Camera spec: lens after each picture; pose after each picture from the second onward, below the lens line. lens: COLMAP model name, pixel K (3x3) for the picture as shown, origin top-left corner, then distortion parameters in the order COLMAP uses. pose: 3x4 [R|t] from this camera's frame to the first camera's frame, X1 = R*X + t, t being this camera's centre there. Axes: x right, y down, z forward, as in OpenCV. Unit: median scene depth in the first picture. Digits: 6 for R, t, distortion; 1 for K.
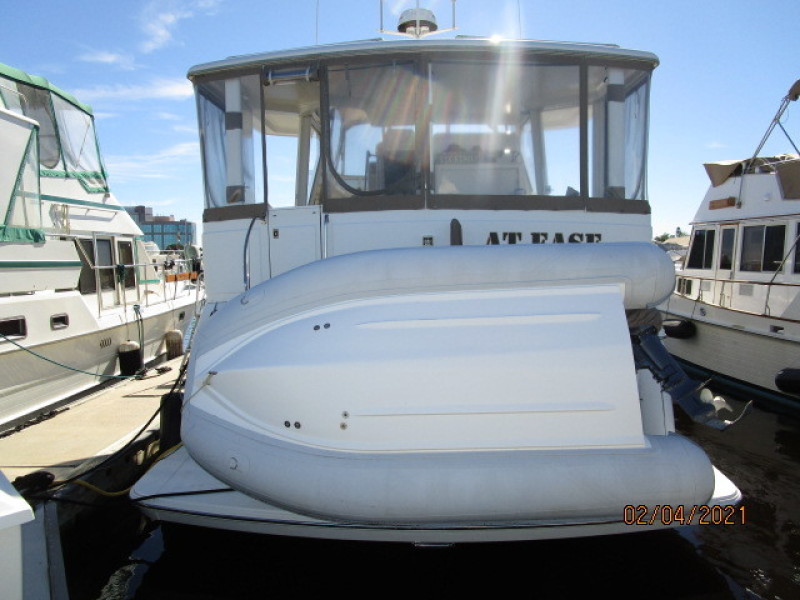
lens RADIAL K [[578.4, 0, 403.7], [0, 578.4, 303.5], [0, 0, 1]] dist [-0.020388, 0.005226]
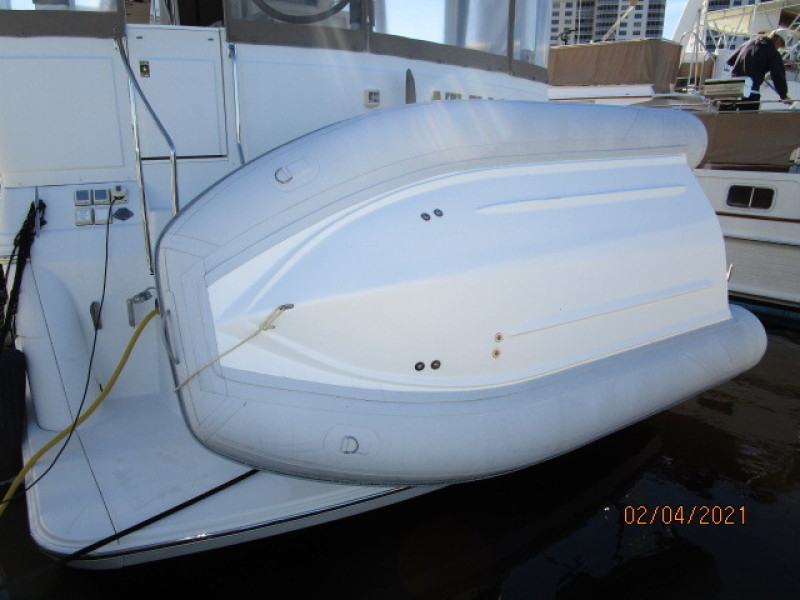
lens RADIAL K [[564.9, 0, 400.0], [0, 564.9, 300.0], [0, 0, 1]] dist [-0.031414, 0.006528]
pose [[0.810301, -0.134741, 0.570313, -0.512688], [0.017079, 0.978224, 0.206847, 0.001278], [-0.585764, -0.157868, 0.794958, 0.457320]]
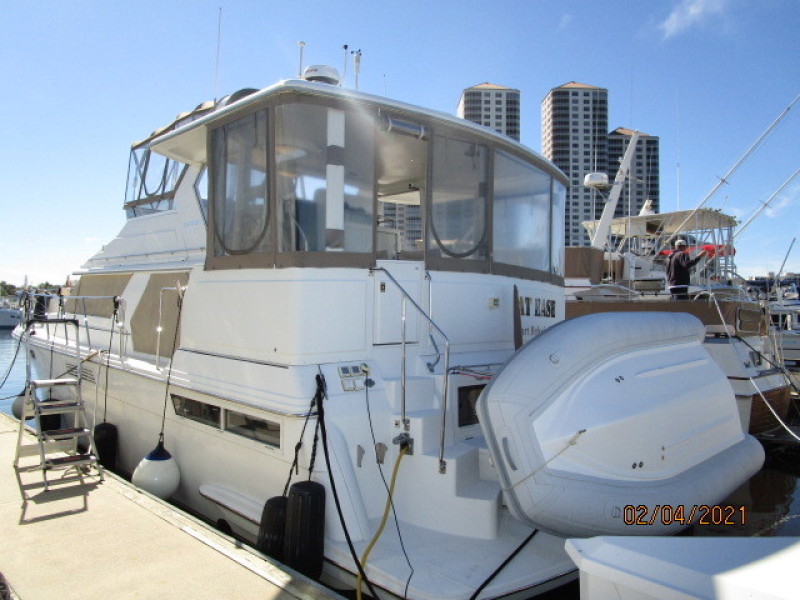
lens RADIAL K [[564.9, 0, 400.0], [0, 564.9, 300.0], [0, 0, 1]] dist [-0.031414, 0.006528]
pose [[0.678435, 0.040572, 0.733540, -1.199245], [0.024968, 0.996624, -0.078216, -0.039224], [-0.734236, 0.071379, 0.675131, 0.504398]]
